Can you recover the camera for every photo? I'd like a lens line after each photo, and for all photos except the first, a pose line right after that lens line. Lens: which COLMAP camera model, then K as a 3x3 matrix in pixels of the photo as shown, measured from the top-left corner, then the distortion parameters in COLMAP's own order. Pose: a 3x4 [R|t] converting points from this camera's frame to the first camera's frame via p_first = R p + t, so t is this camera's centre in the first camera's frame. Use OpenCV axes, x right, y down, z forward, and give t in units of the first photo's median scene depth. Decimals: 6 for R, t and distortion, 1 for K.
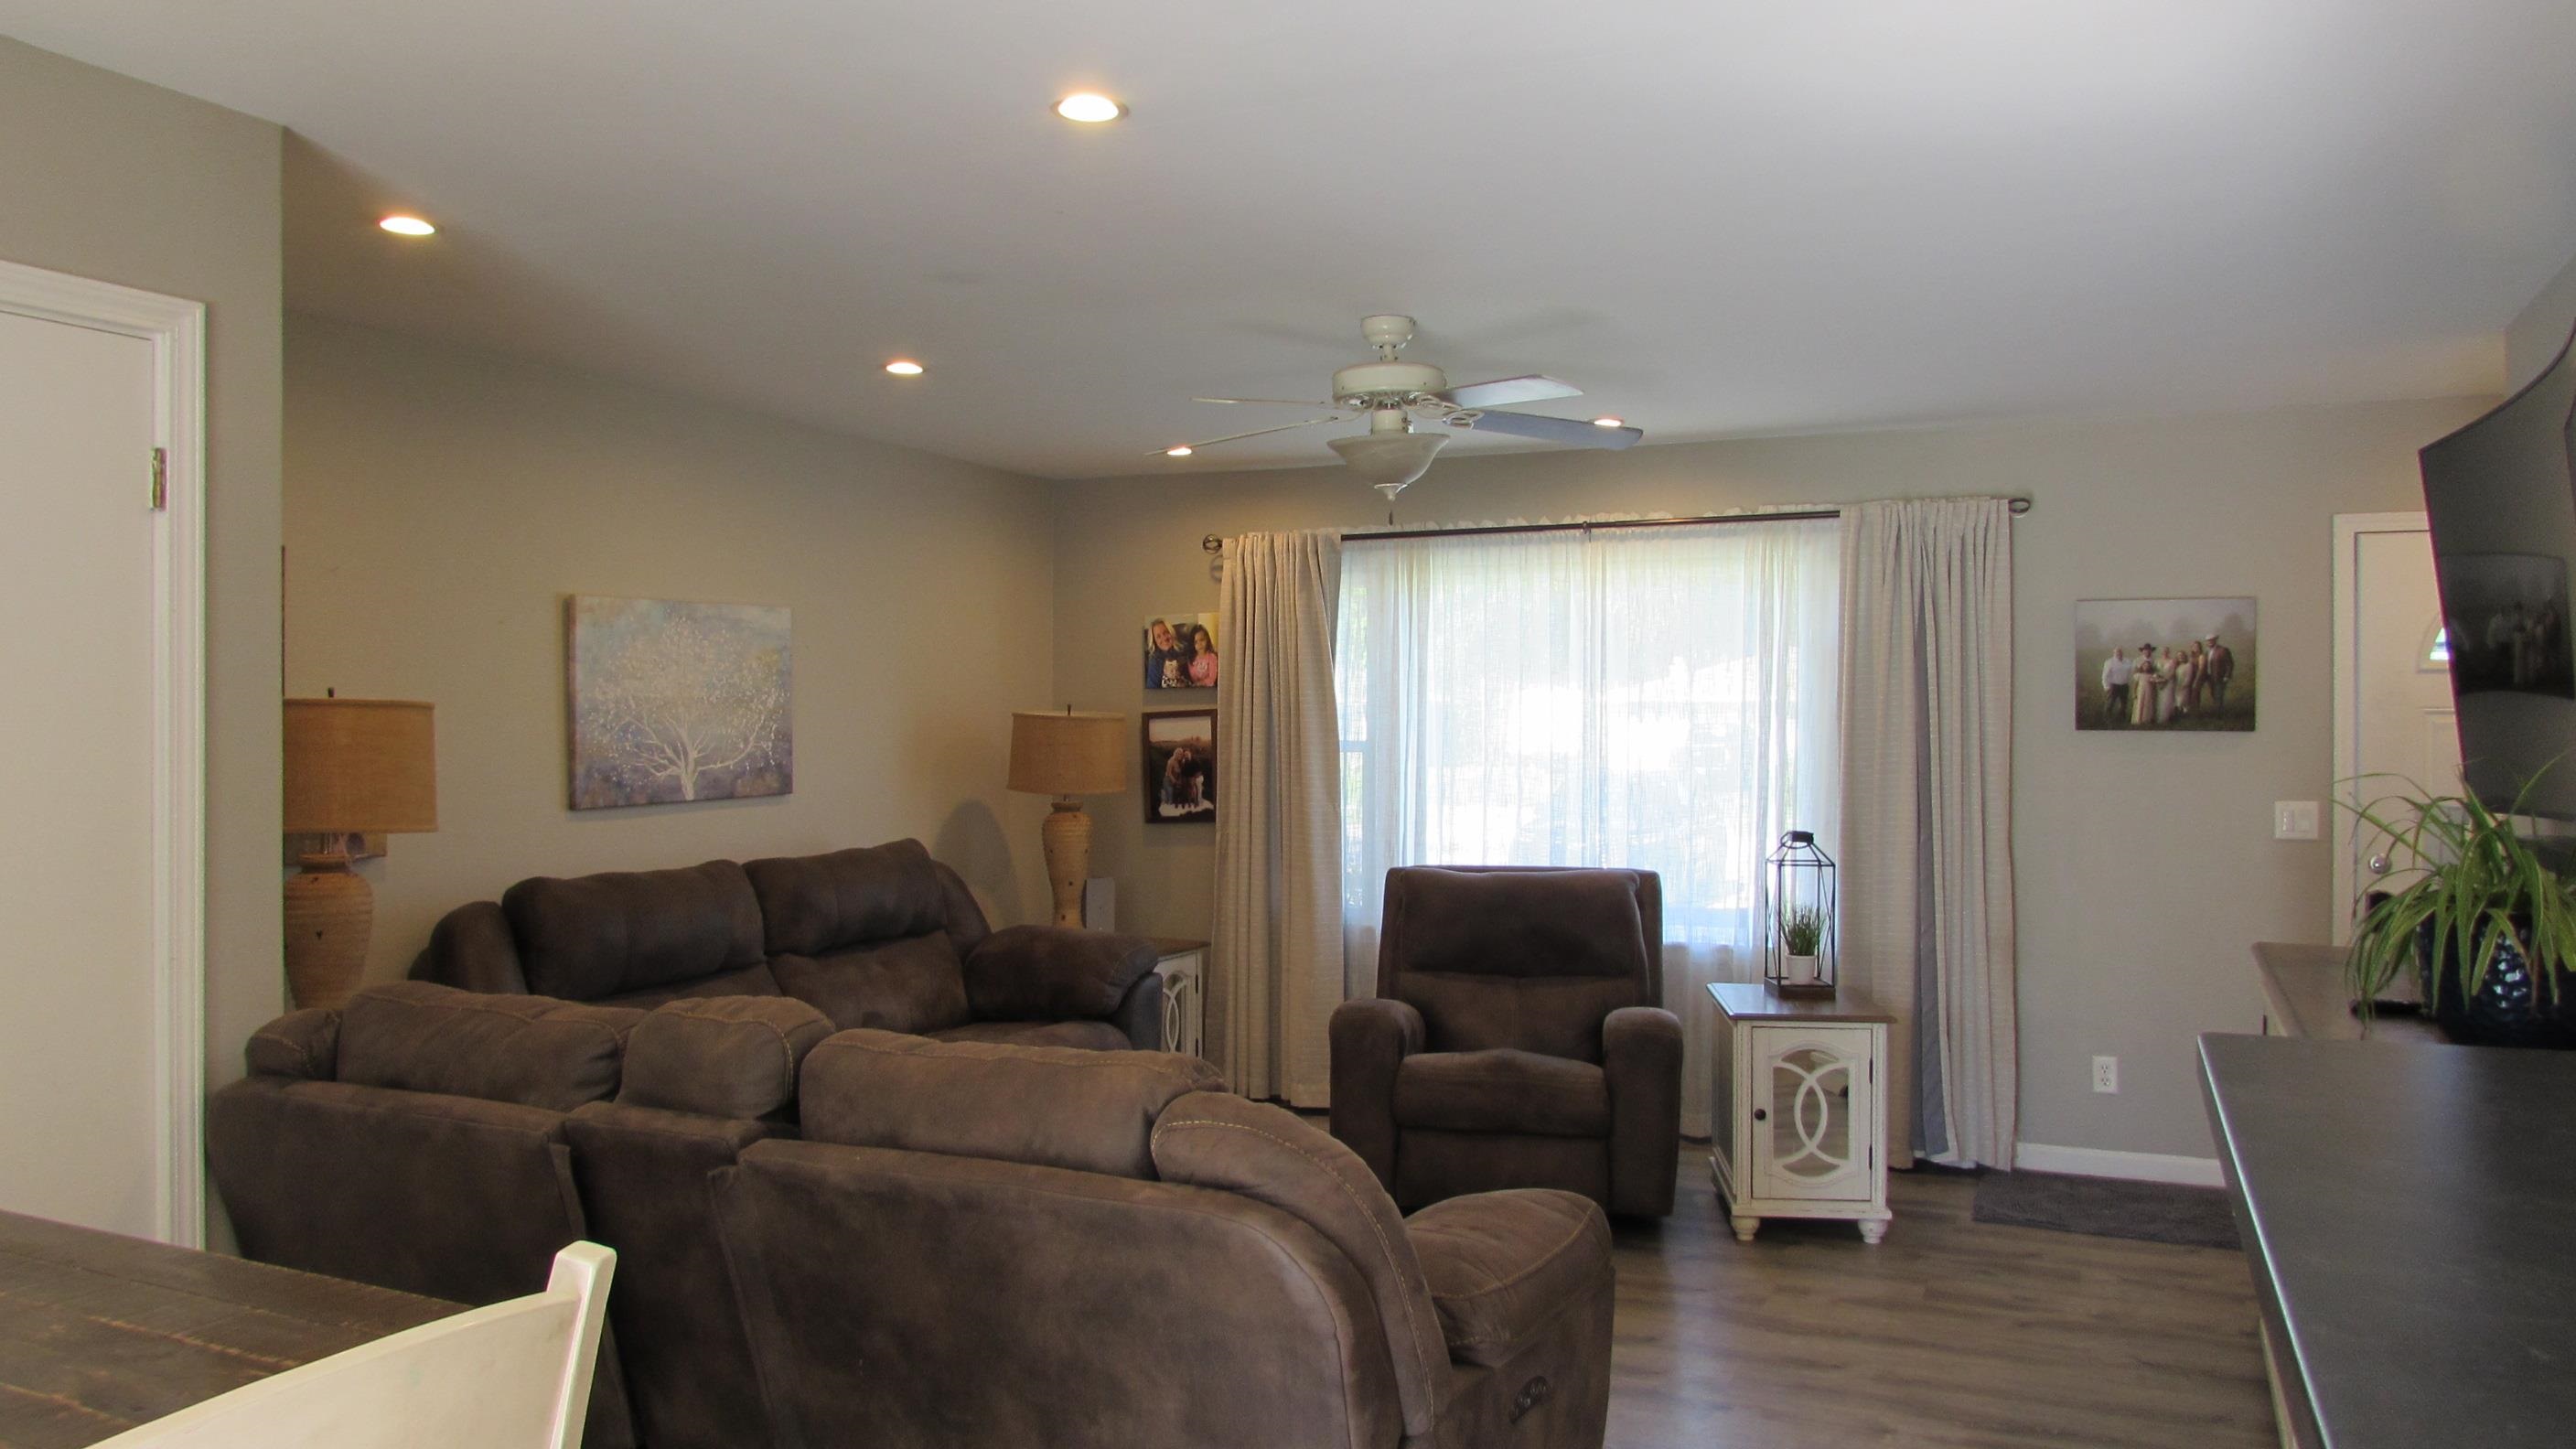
lens RADIAL K [[1818.7, 0, 1282.2], [0, 1818.7, 723.4], [0, 0, 1]] dist [-0.042184, 0.023615]
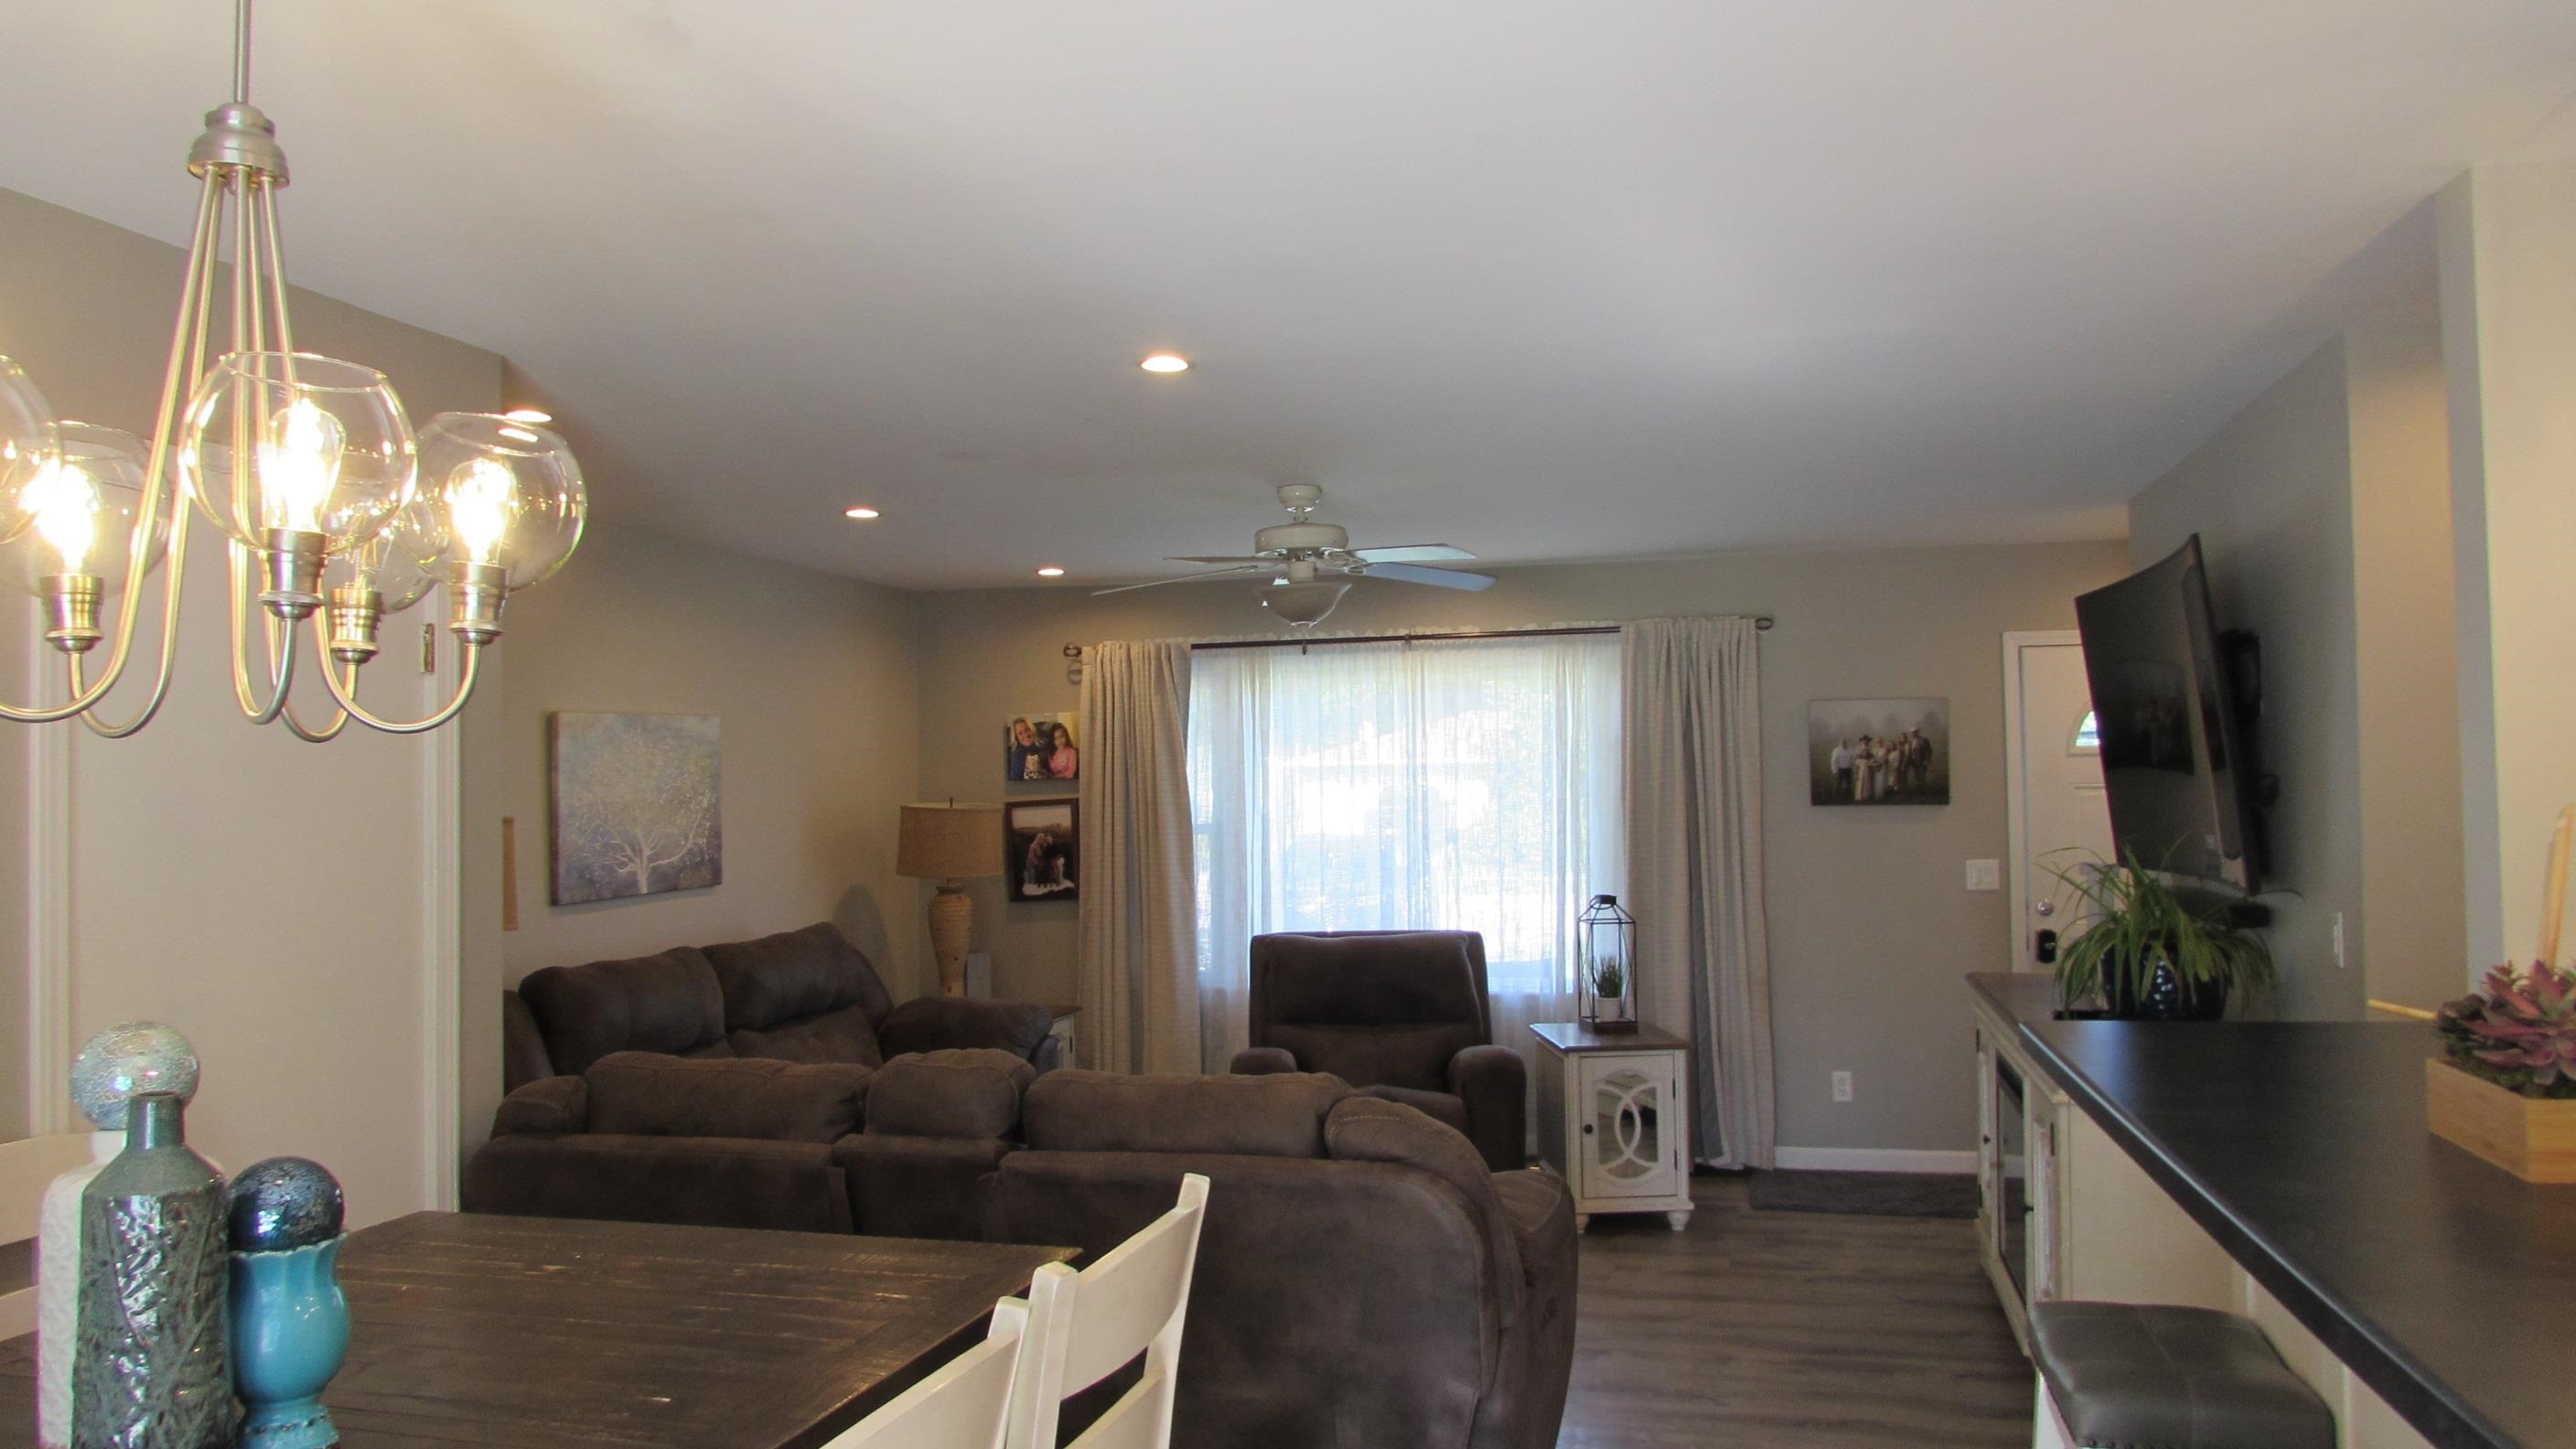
lens RADIAL K [[1818.7, 0, 1277.6], [0, 1818.7, 730.3], [0, 0, 1]] dist [-0.042184, 0.023615]
pose [[0.984996, -0.011460, 0.172198, -0.135166], [0.016998, 0.999384, -0.030716, -0.016764], [-0.171739, 0.033182, 0.984583, -0.158895]]
